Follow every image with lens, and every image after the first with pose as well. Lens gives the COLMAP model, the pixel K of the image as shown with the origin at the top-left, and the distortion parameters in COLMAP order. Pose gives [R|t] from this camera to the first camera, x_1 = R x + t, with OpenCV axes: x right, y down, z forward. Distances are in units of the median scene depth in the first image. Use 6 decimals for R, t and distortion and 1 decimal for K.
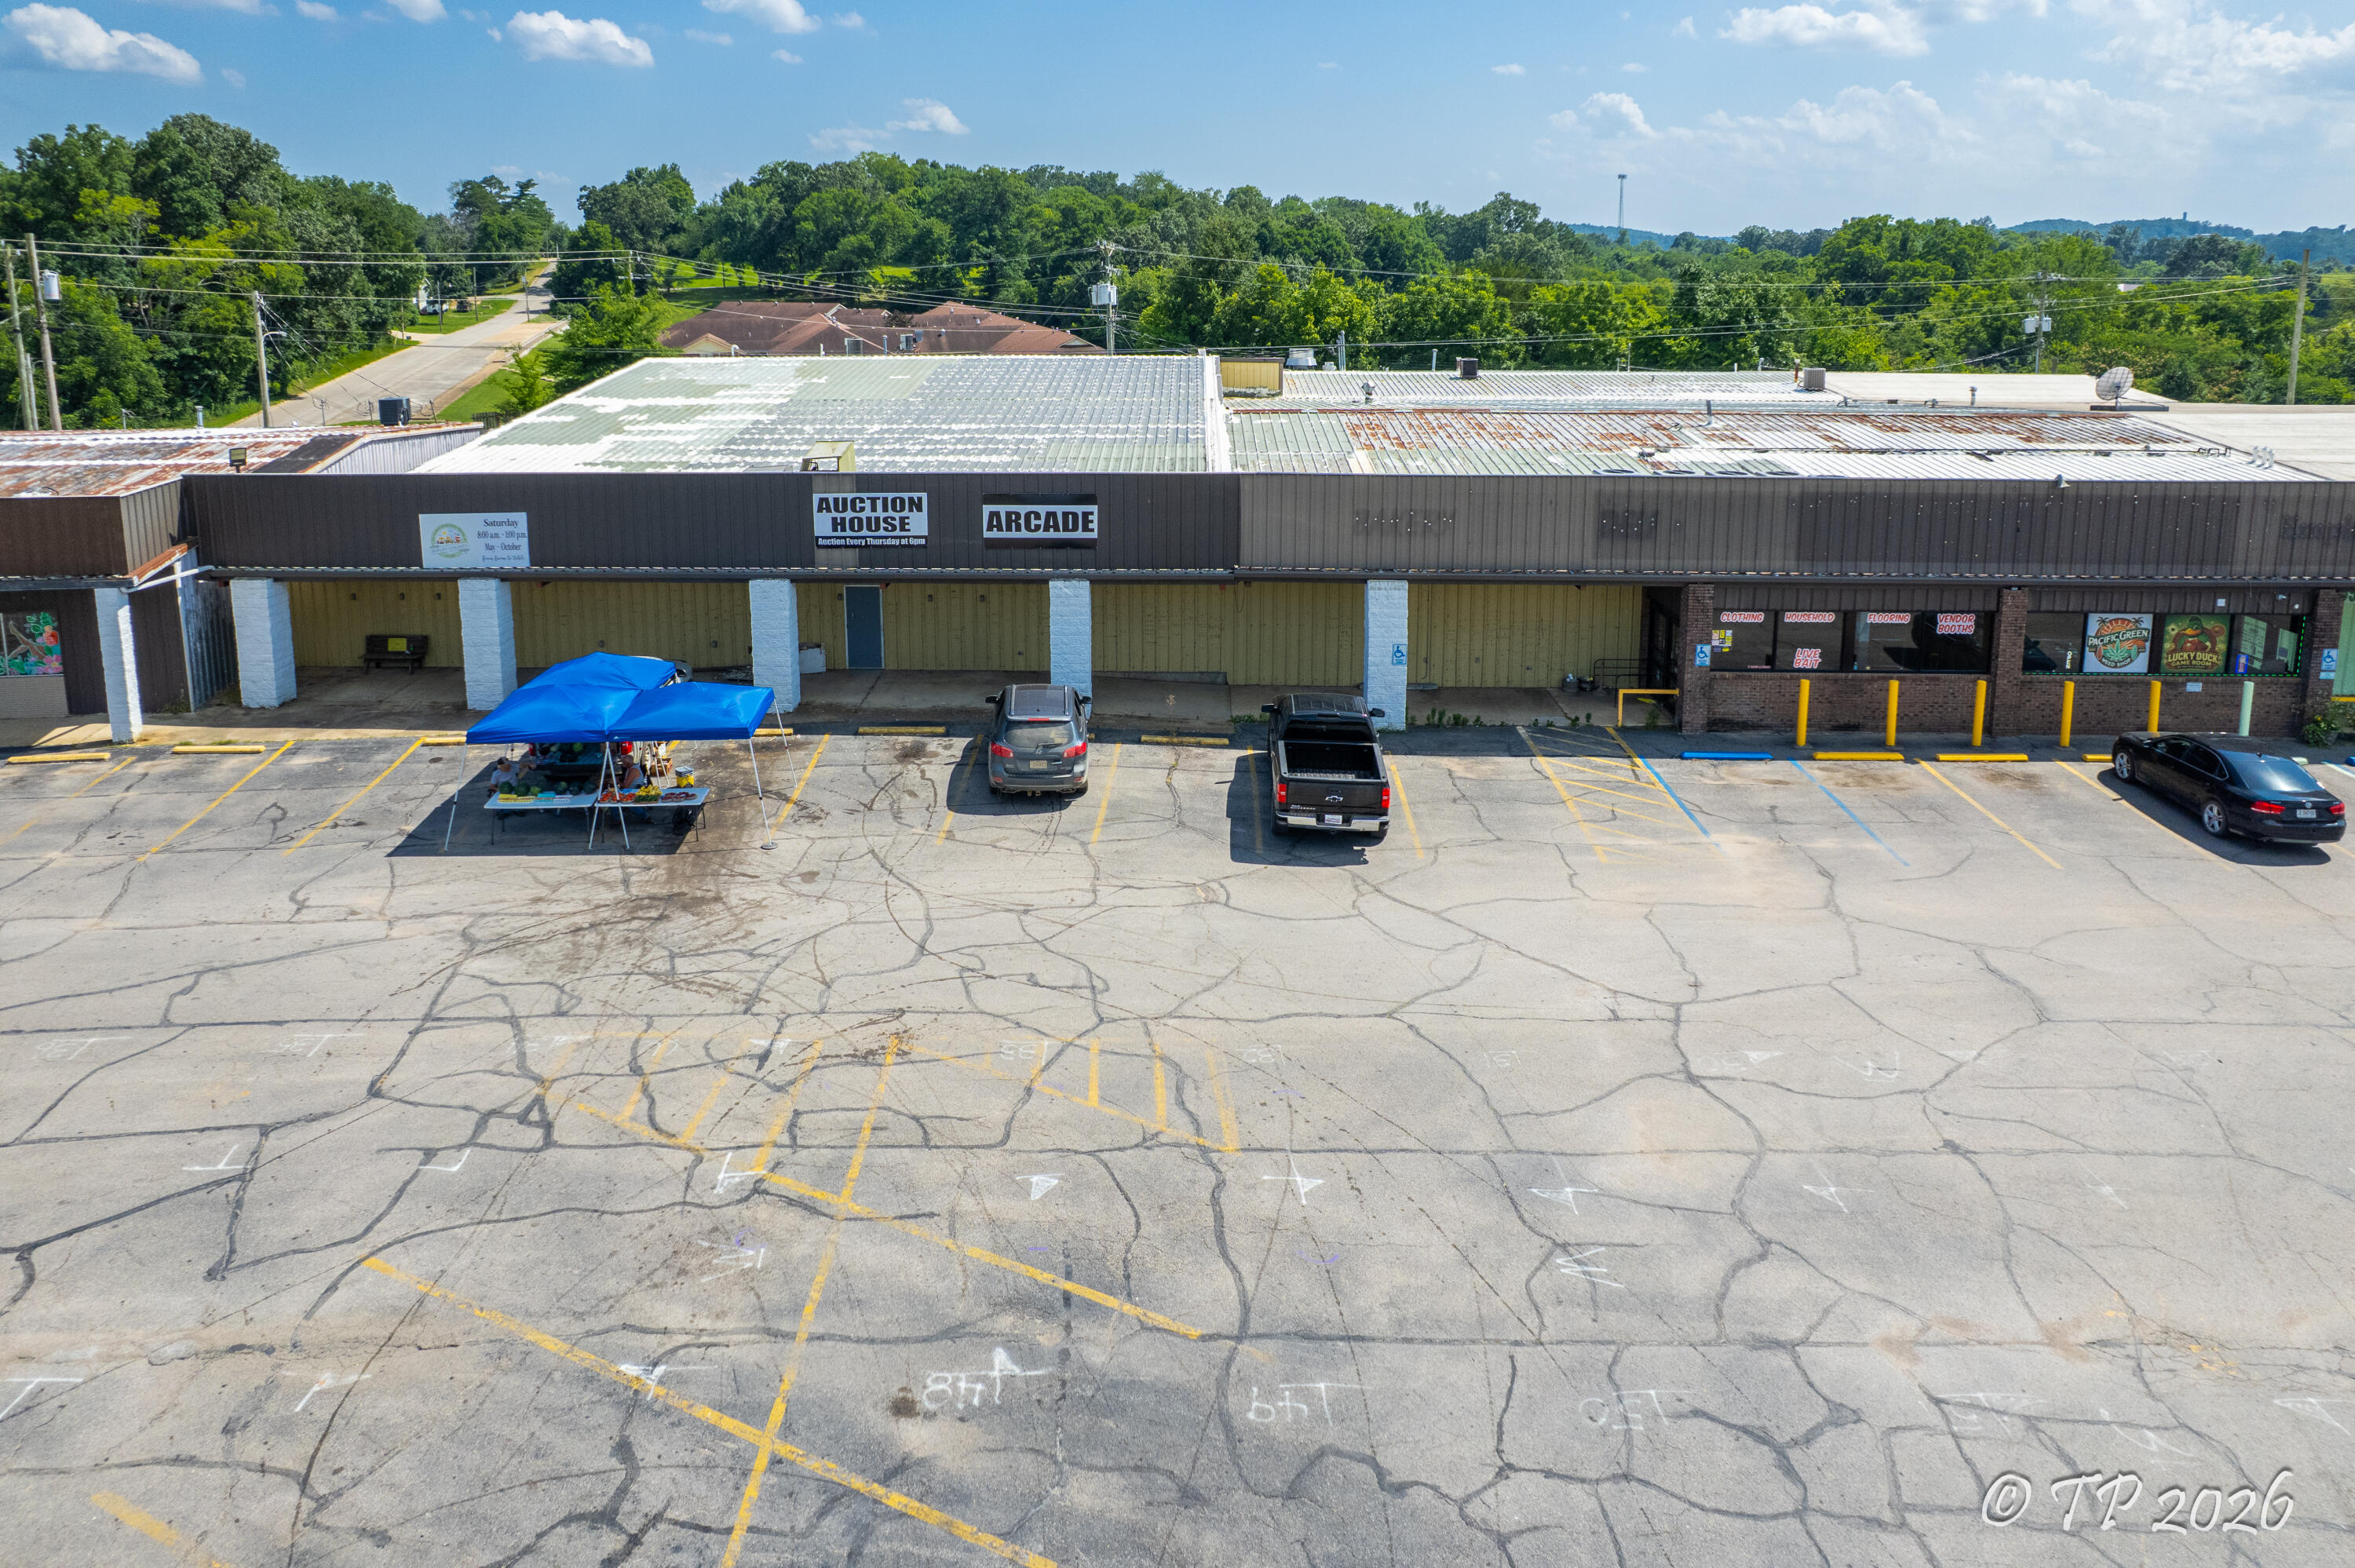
lens RADIAL K [[1526.0, 0, 1137.0], [0, 1526.0, 782.3], [0, 0, 1]] dist [-0.060550, 0.049539]
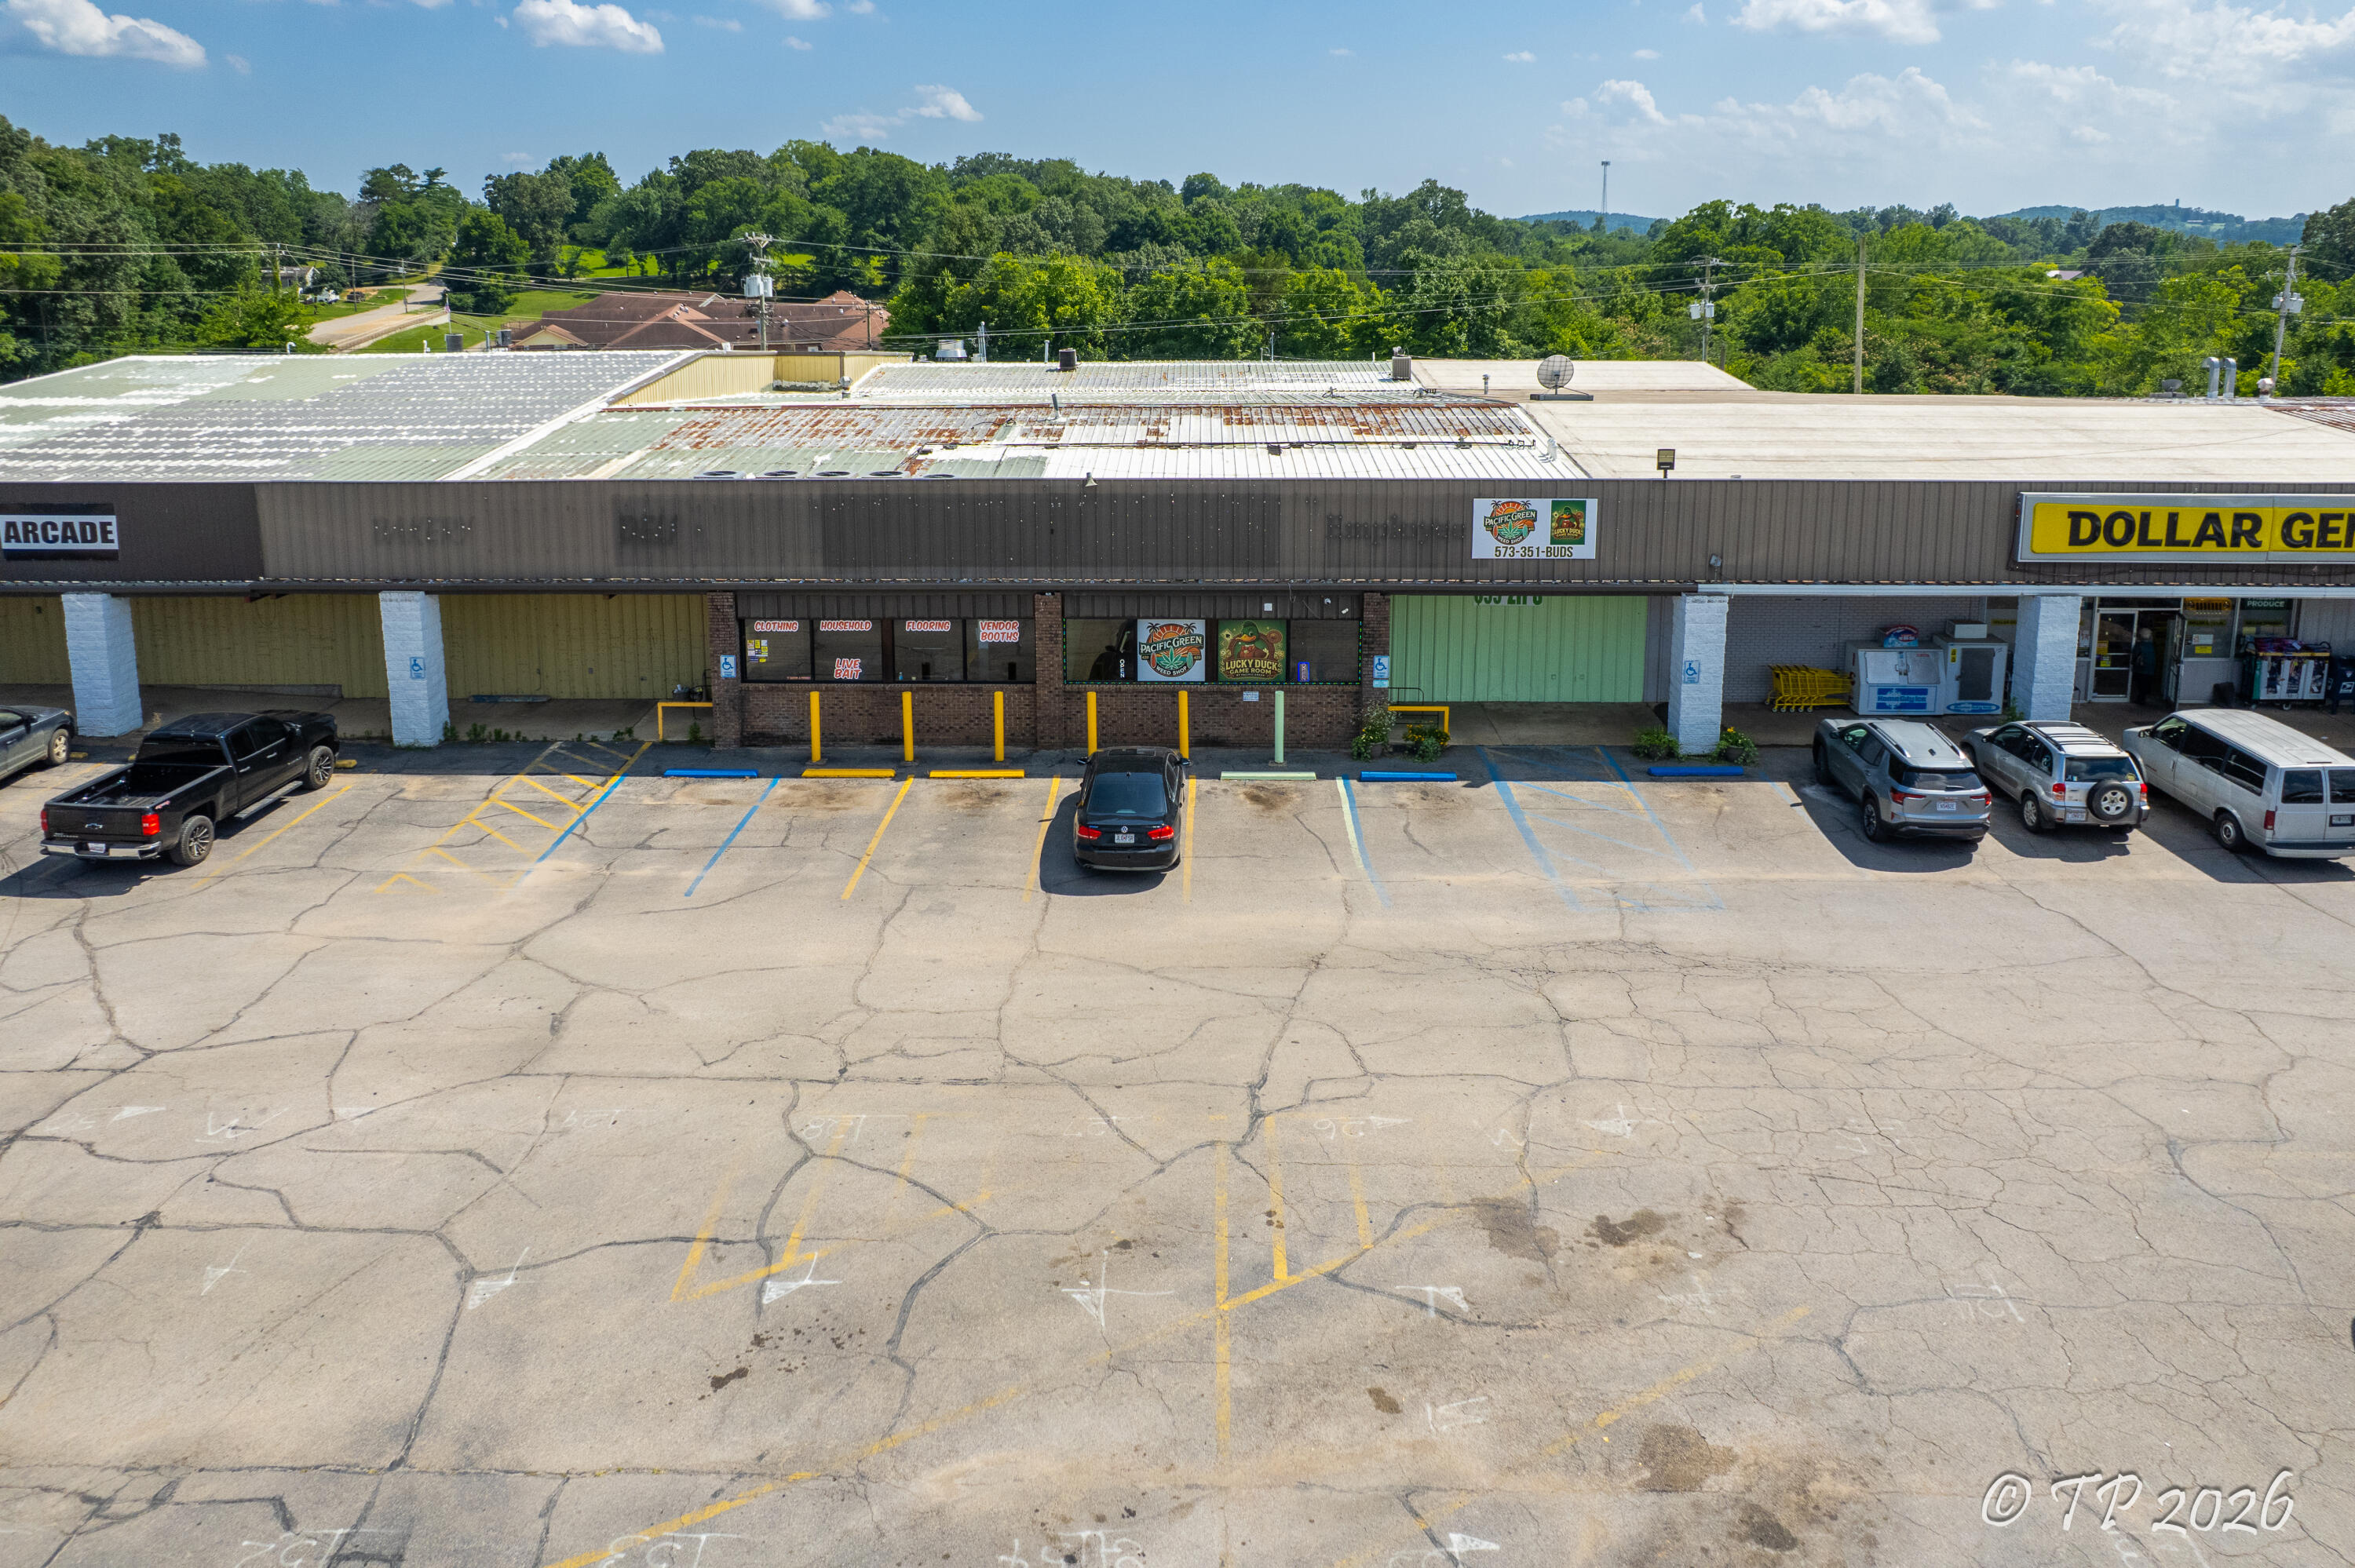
lens RADIAL K [[1518.6, 0, 1177.5], [0, 1518.6, 784.0], [0, 0, 1]] dist [-0.057578, 0.046381]
pose [[0.999947, -0.004064, 0.009444, 0.154001], [0.003970, 0.999943, 0.009927, -0.004284], [-0.009483, -0.009889, 0.999906, 0.010328]]
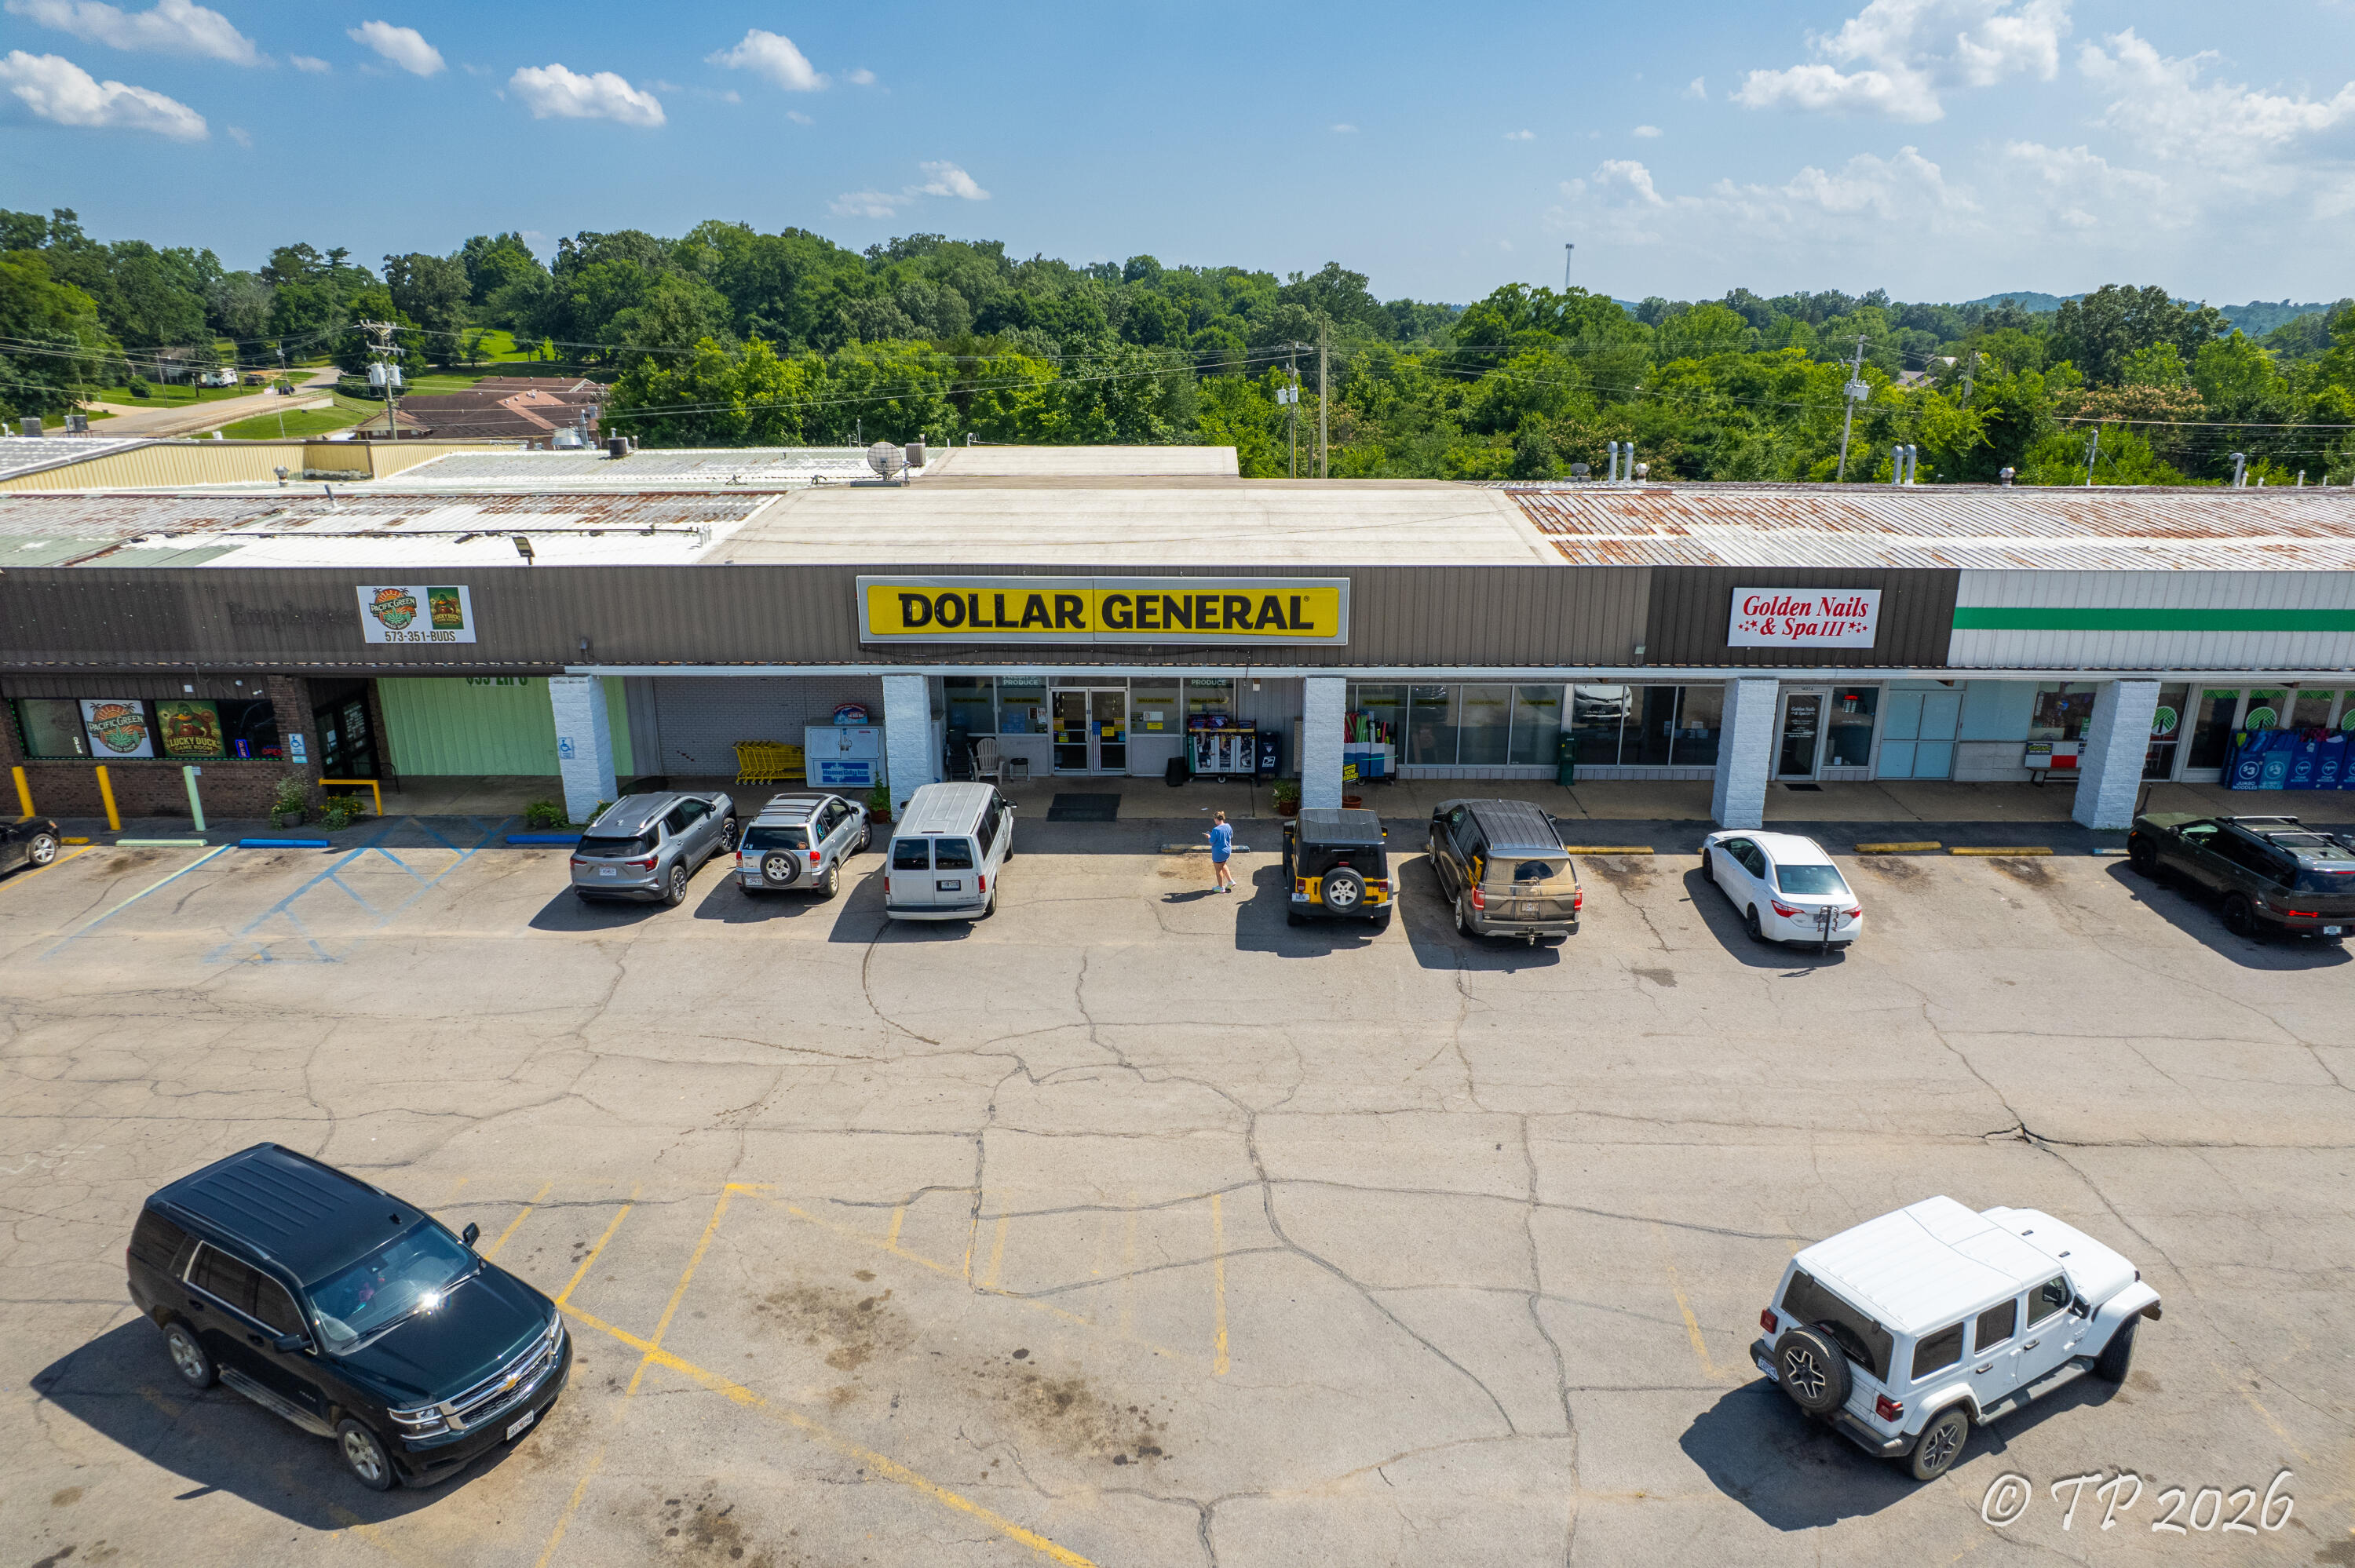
lens RADIAL K [[1426.4, 0, 1196.7], [0, 1426.4, 1007.1], [0, 0, 1]] dist [-0.046208, 0.030319]
pose [[0.999916, -0.002816, 0.012656, 0.328896], [0.001355, 0.993481, 0.113992, -0.002681], [-0.012895, -0.113965, 0.993401, 0.001959]]
